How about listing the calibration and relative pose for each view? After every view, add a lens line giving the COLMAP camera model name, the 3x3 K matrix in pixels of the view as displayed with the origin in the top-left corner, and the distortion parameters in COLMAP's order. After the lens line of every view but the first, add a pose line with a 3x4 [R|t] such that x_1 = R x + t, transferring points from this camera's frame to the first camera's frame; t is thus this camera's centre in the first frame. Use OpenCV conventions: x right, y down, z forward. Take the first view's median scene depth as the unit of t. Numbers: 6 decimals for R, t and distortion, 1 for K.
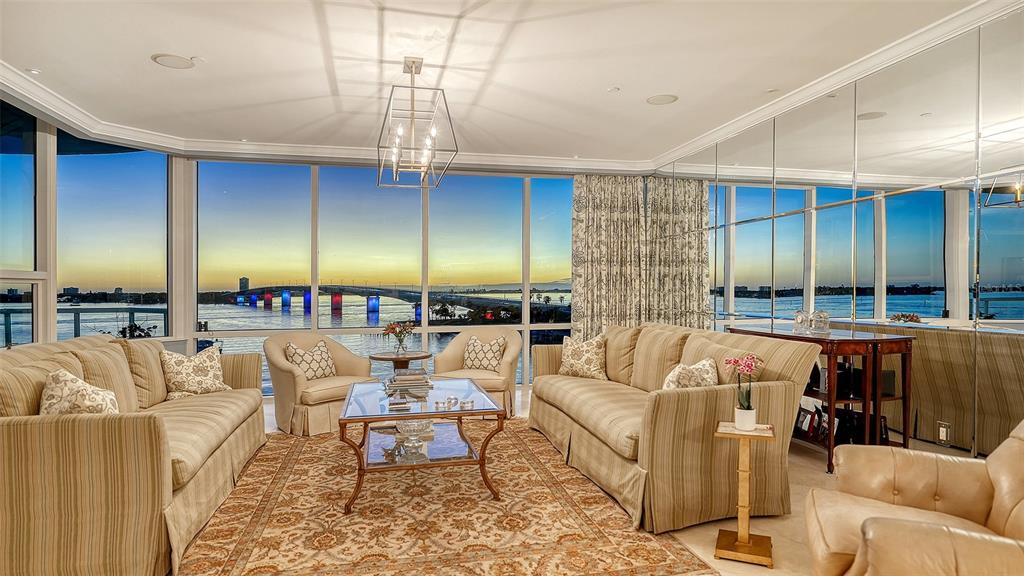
lens RADIAL K [[594.4, 0, 507.8], [0, 594.4, 298.8], [0, 0, 1]] dist [0.003770, -0.000049]
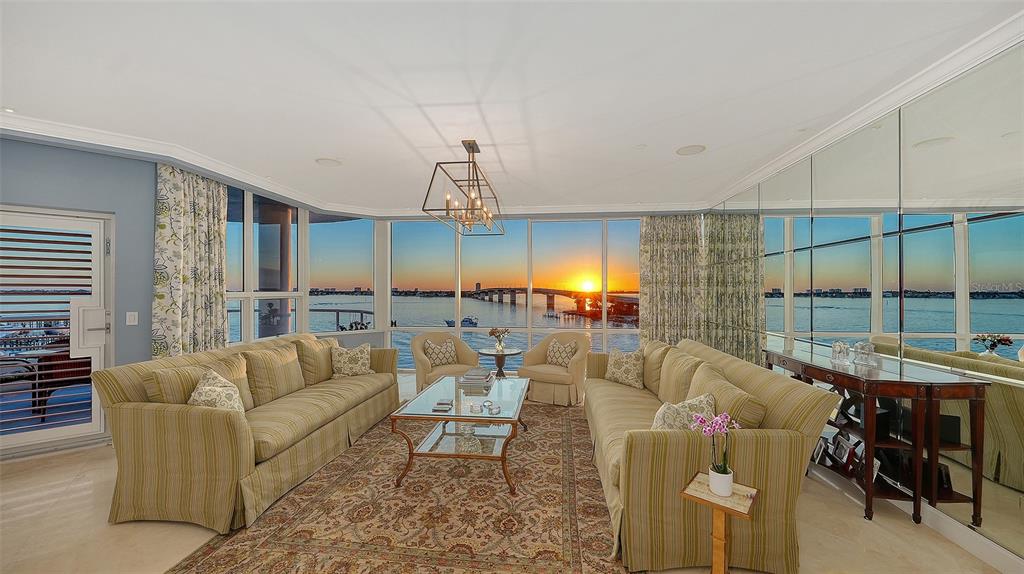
lens RADIAL K [[372.9, 0, 508.2], [0, 372.9, 288.3], [0, 0, 1]] dist [-0.002817, -0.000355]
pose [[0.941293, 0.006557, -0.337526, 0.174978], [-0.013470, 0.999745, -0.018144, -0.050642], [0.337321, 0.021626, 0.941141, 0.211708]]
